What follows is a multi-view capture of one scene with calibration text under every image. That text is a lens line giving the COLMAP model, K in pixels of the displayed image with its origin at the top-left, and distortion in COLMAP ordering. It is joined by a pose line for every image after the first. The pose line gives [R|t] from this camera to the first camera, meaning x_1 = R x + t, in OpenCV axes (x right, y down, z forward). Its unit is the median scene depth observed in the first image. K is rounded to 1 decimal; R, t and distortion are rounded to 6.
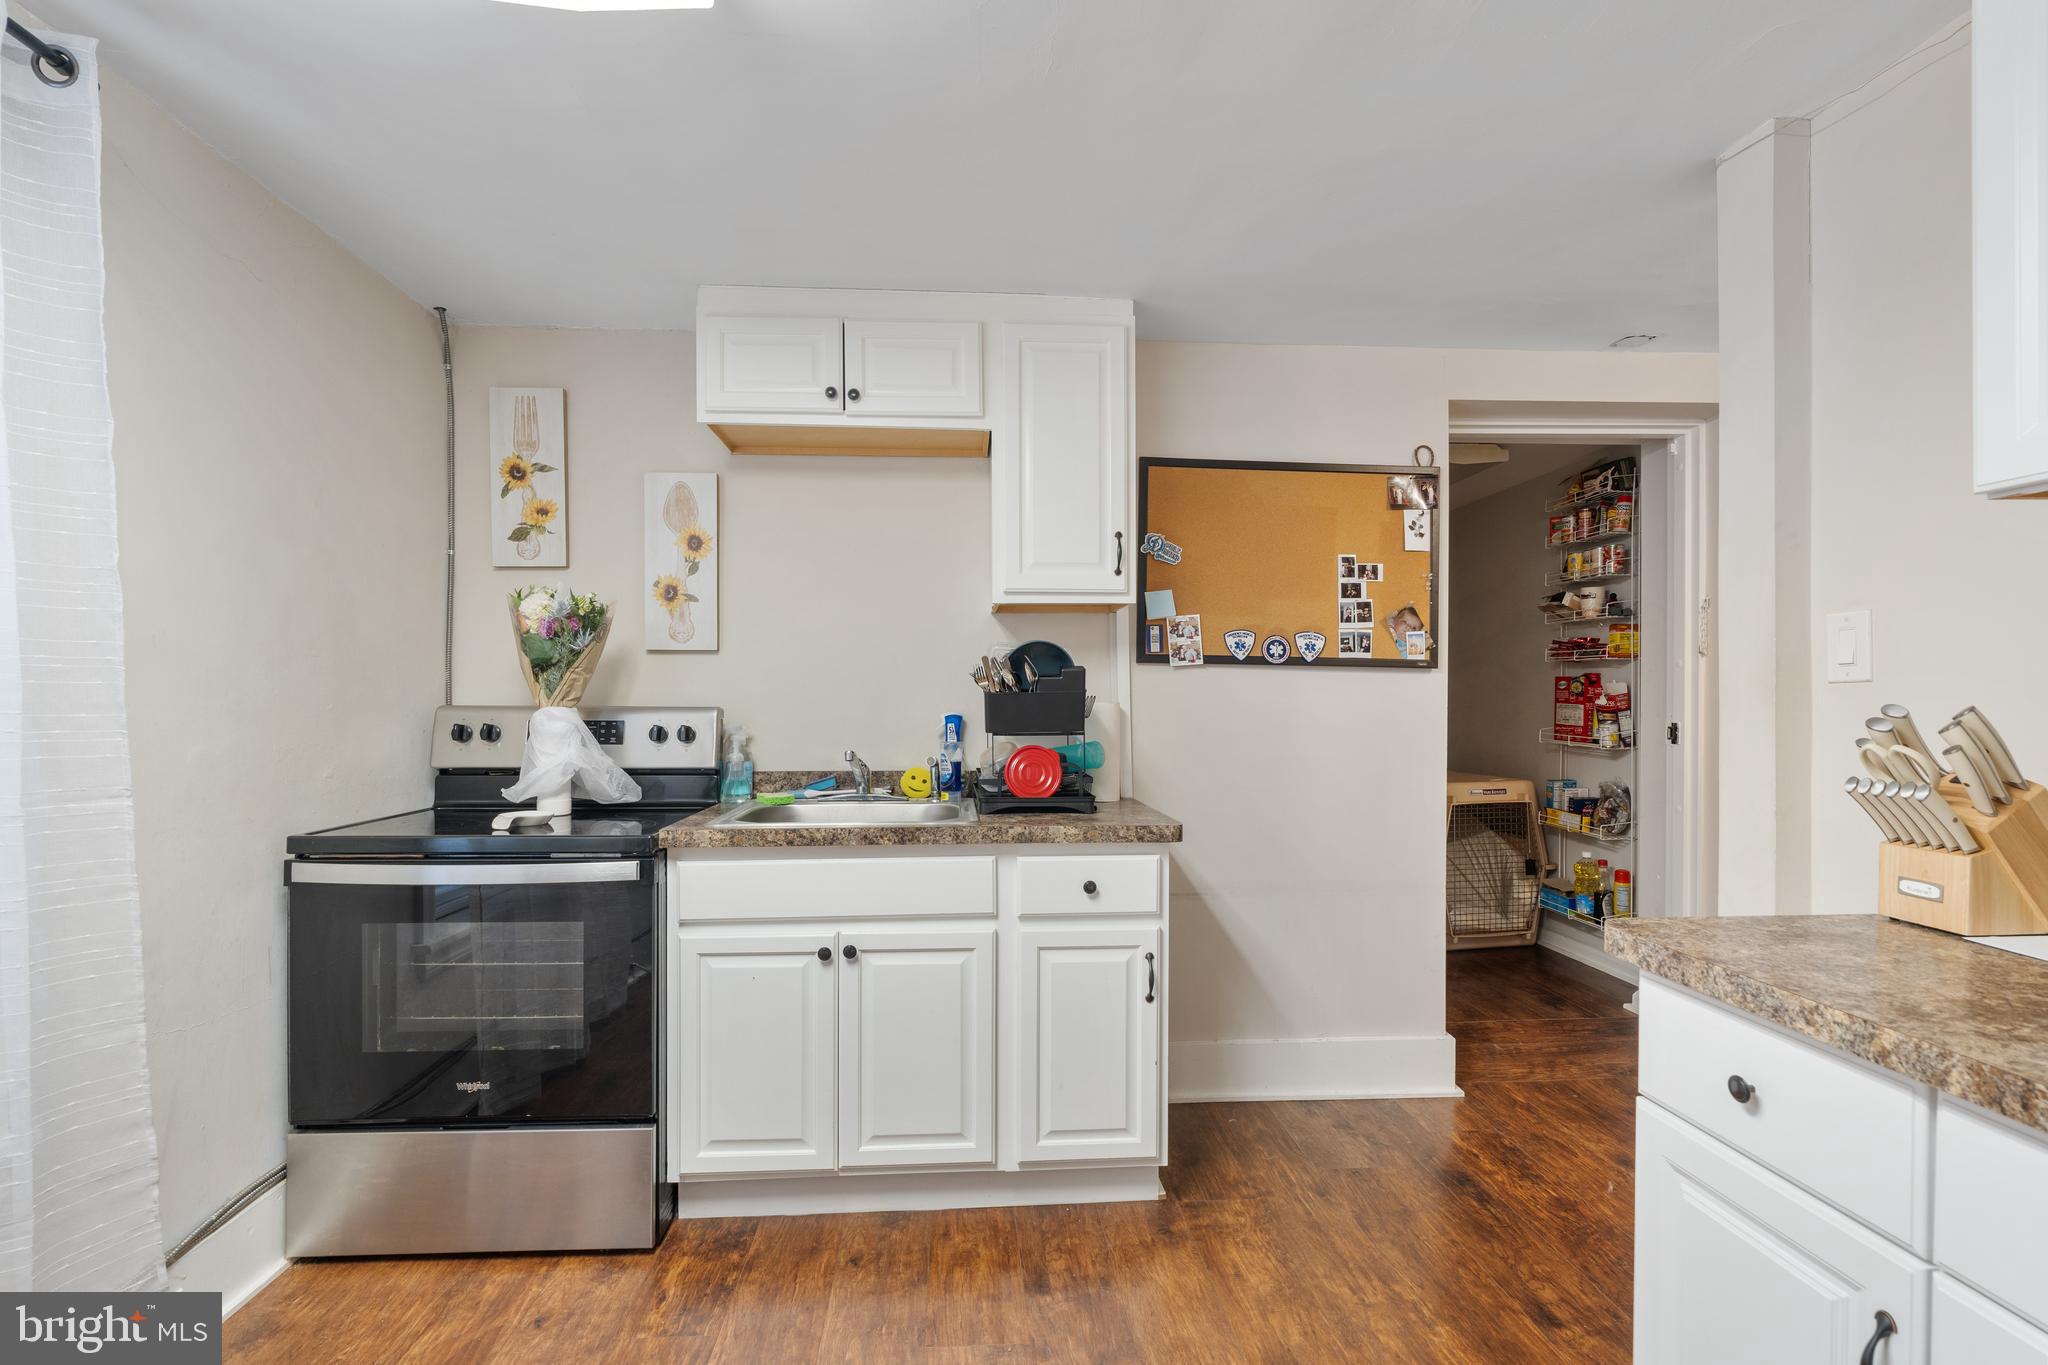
lens RADIAL K [[937.0, 0, 1010.5], [0, 937.0, 707.2], [0, 0, 1]] dist [-0.001647, 0.002179]
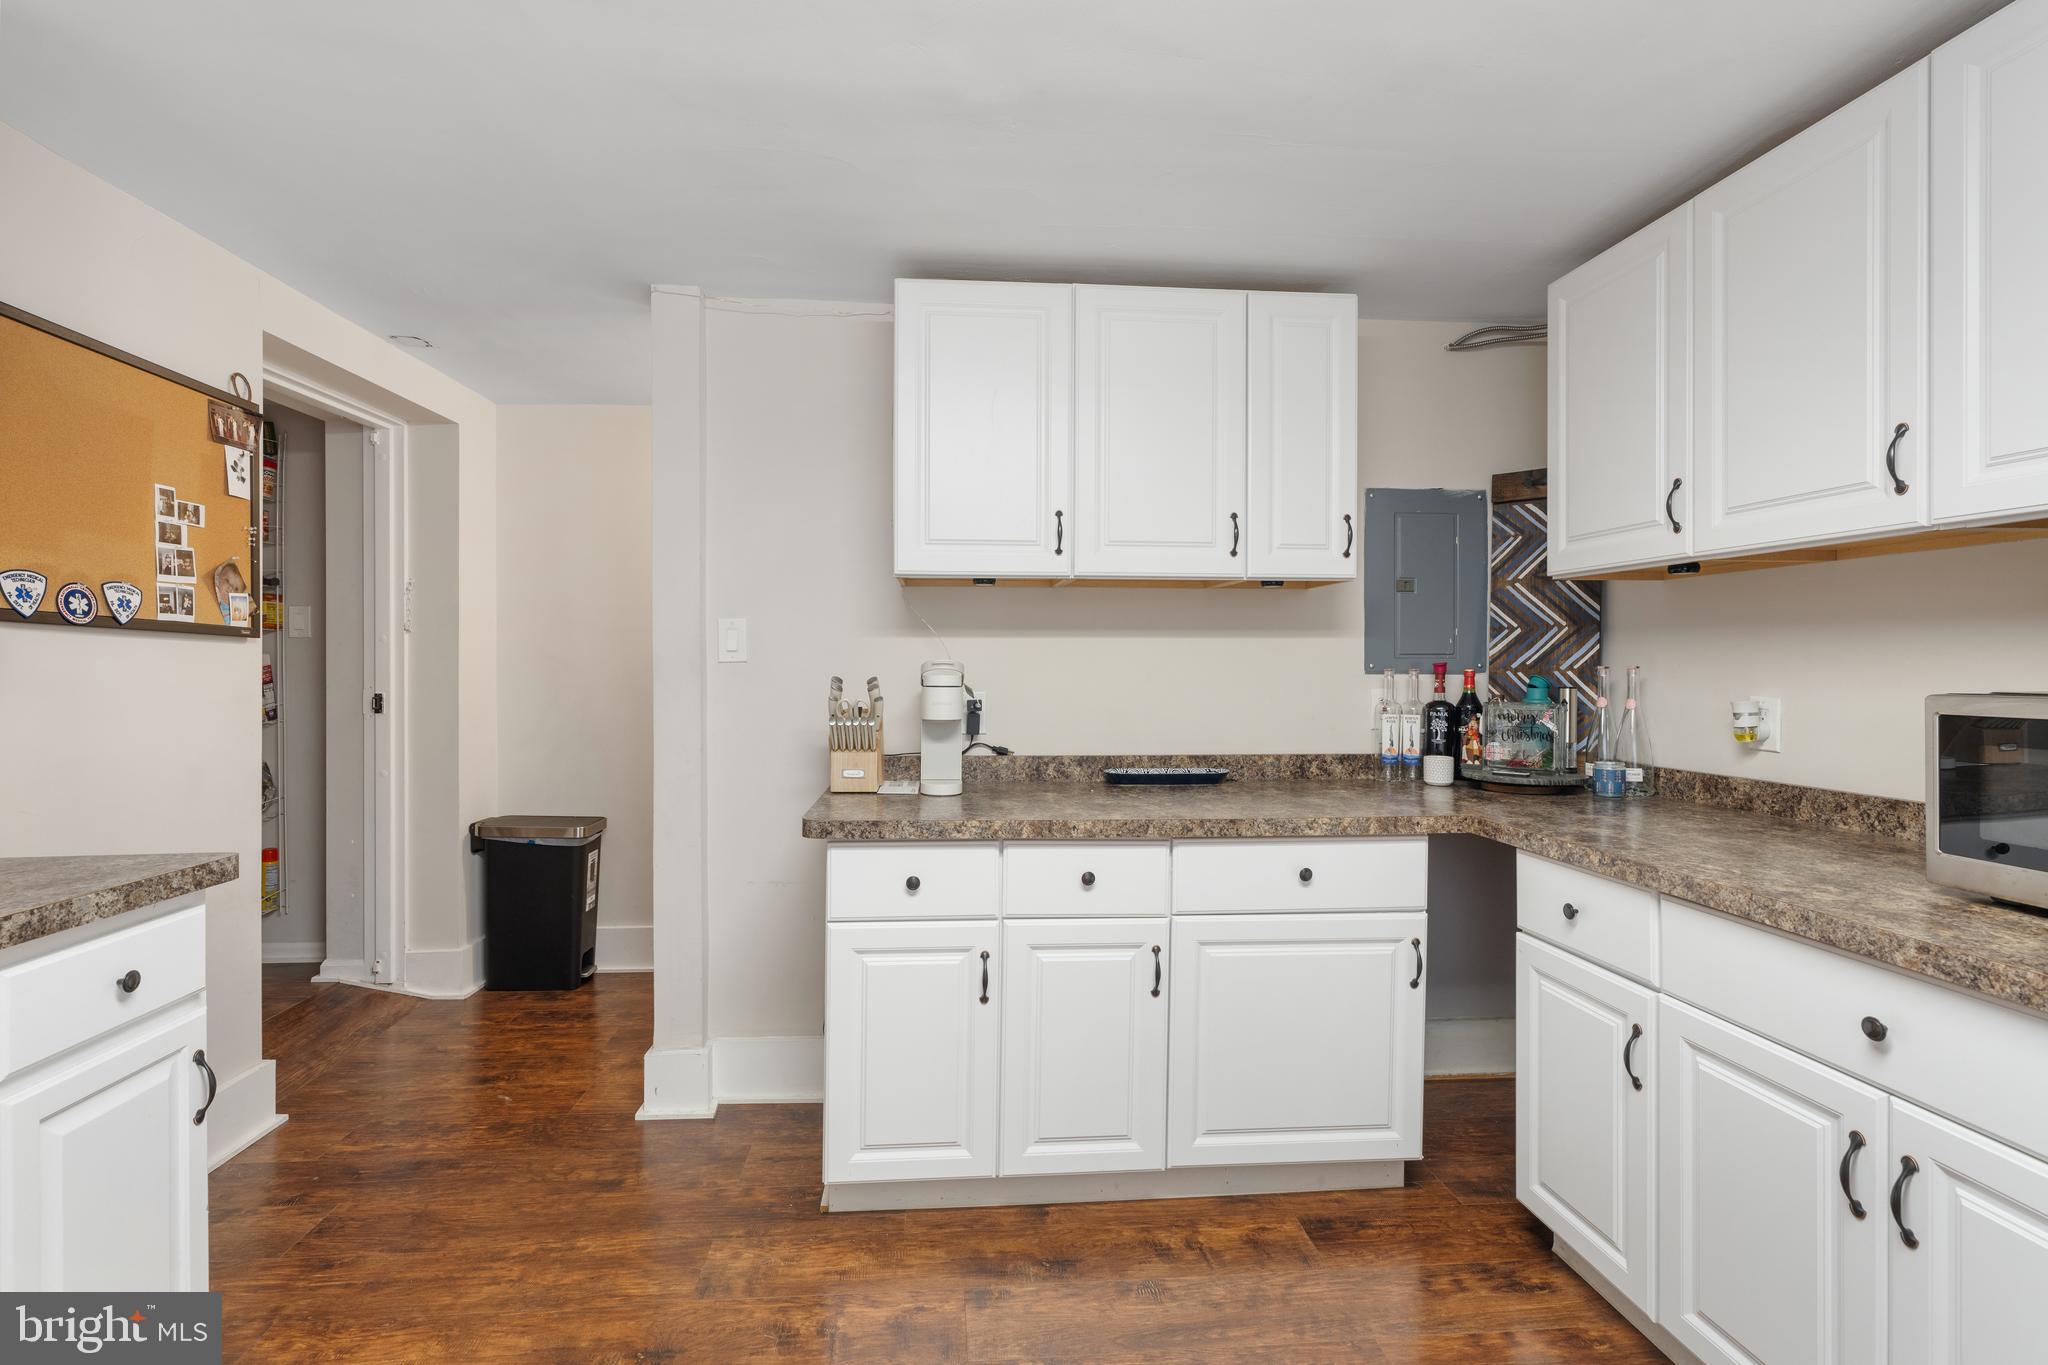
lens RADIAL K [[937.0, 0, 1018.4], [0, 937.0, 669.6], [0, 0, 1]] dist [-0.001647, 0.002179]
pose [[-0.031142, -0.004047, 0.999507, -0.427485], [0.009025, 0.999950, 0.004330, -0.009822], [-0.999474, 0.009155, -0.031104, 0.329489]]
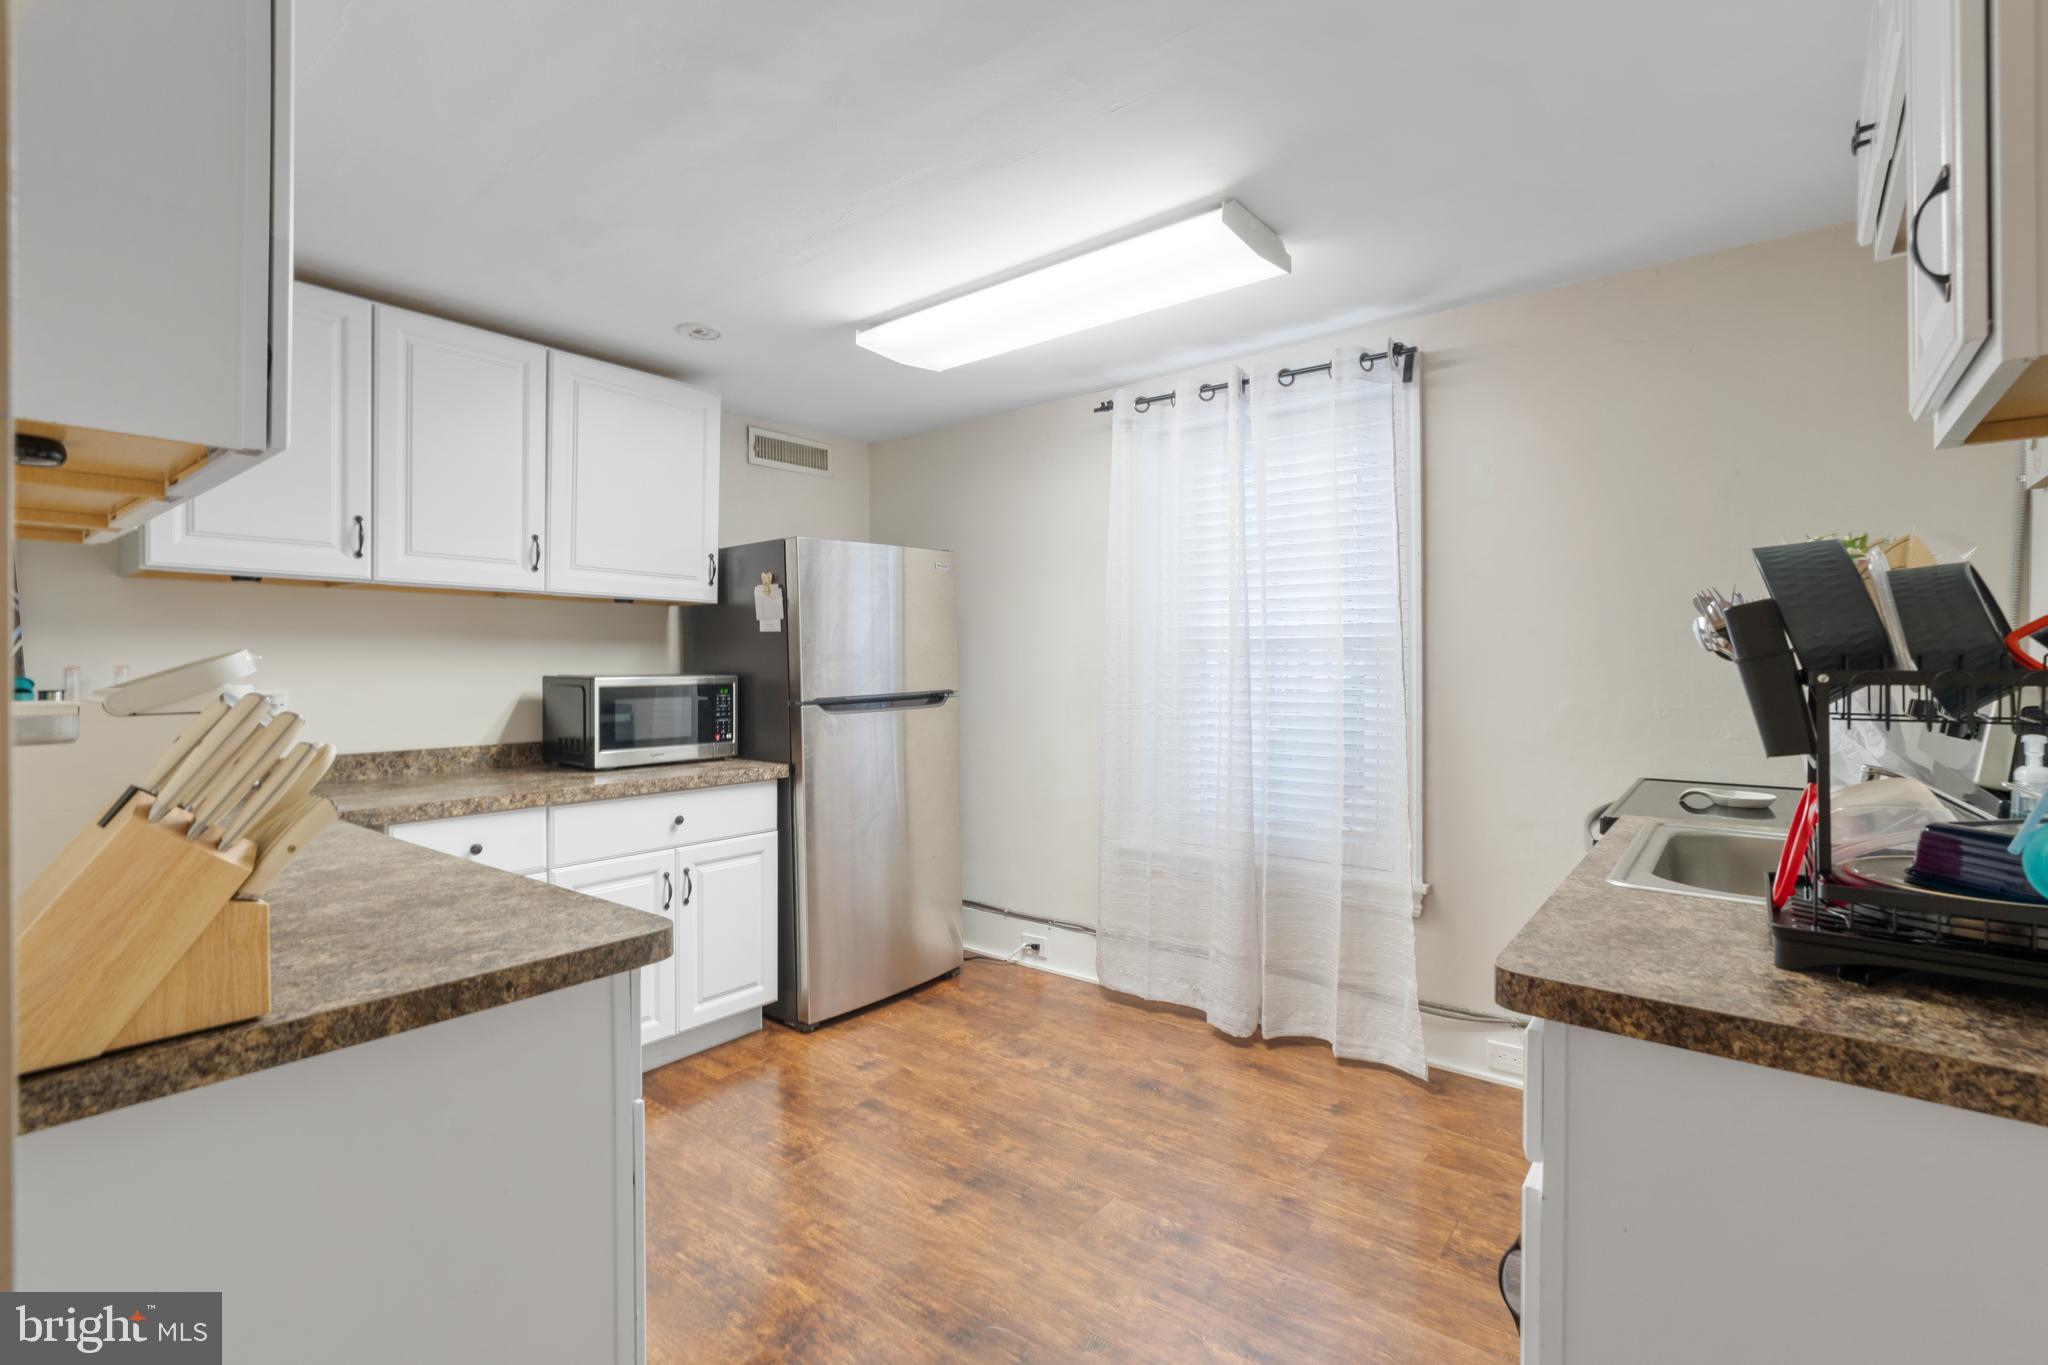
lens RADIAL K [[937.0, 0, 1027.6], [0, 937.0, 668.2], [0, 0, 1]] dist [-0.001647, 0.002179]
pose [[-0.665263, 0.005283, -0.746590, 0.519231], [-0.004111, 0.999934, 0.010739, -0.013763], [0.746598, 0.010213, -0.665198, 0.882136]]
